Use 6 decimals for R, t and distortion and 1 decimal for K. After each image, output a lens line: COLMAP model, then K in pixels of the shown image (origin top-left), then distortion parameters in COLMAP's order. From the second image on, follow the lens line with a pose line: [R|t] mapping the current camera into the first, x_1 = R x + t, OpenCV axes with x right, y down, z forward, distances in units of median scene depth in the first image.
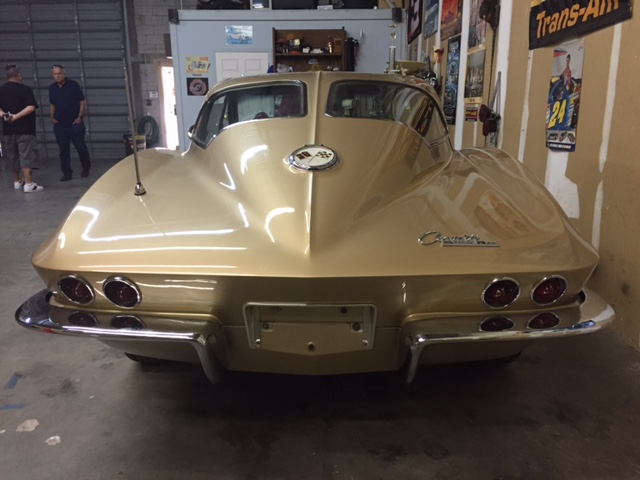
lens RADIAL K [[548.5, 0, 320.0], [0, 548.5, 240.0], [0, 0, 1]] dist [0.101223, -0.142546]
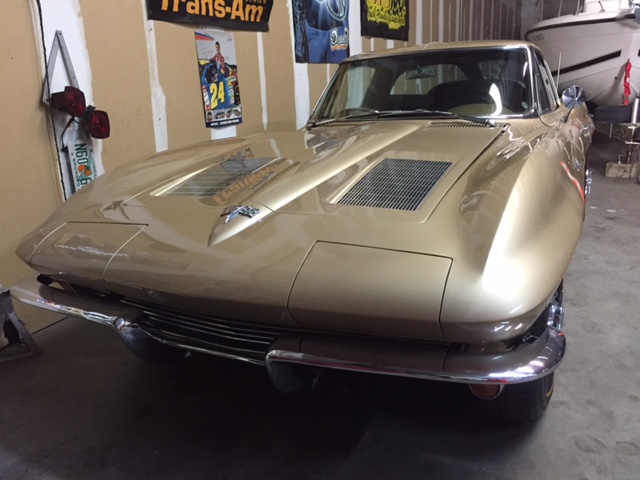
lens RADIAL K [[548.5, 0, 320.0], [0, 548.5, 240.0], [0, 0, 1]] dist [0.101223, -0.142546]
pose [[-0.904036, -0.066757, 0.422212, -0.261847], [0.148466, 0.877201, 0.456592, -0.476963], [-0.400846, 0.475460, -0.783110, 2.055720]]
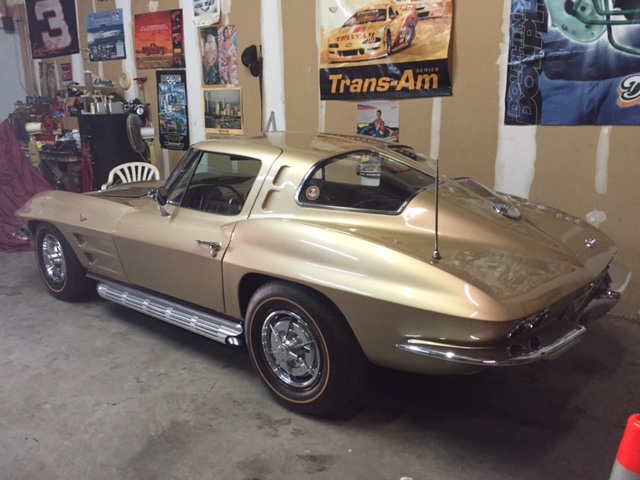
lens RADIAL K [[548.5, 0, 320.0], [0, 548.5, 240.0], [0, 0, 1]] dist [0.101223, -0.142546]
pose [[0.637929, -0.193268, 0.745449, -0.817840], [0.188022, 0.977790, 0.092602, -0.166232], [-0.746790, 0.081088, 0.660099, 0.192981]]
